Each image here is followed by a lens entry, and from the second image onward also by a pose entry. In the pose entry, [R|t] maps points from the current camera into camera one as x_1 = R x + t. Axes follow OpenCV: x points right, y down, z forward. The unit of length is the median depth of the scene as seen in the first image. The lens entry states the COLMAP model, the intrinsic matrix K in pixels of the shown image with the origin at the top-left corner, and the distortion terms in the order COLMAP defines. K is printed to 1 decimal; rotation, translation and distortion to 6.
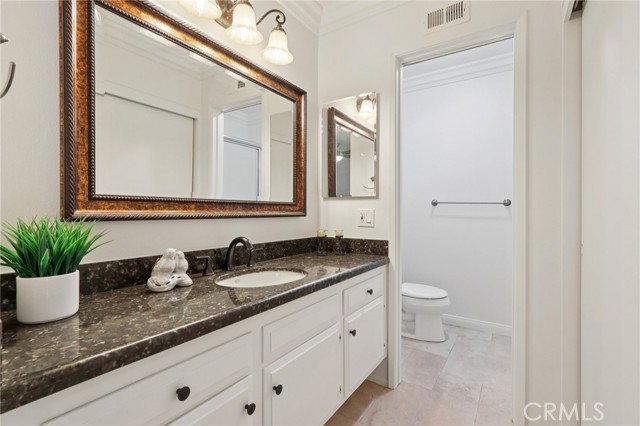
lens RADIAL K [[299.2, 0, 320.8], [0, 299.2, 213.8], [0, 0, 1]] dist [-0.004375, -0.004370]
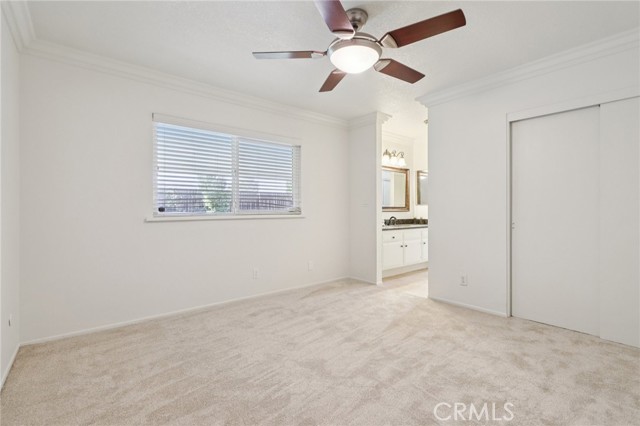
lens RADIAL K [[299.2, 0, 319.4], [0, 299.2, 209.8], [0, 0, 1]] dist [-0.004375, -0.004370]
pose [[0.956407, -0.005621, -0.291982, -0.044956], [0.003495, 0.999963, -0.007801, 0.015506], [0.292015, 0.006440, 0.956392, -2.511515]]
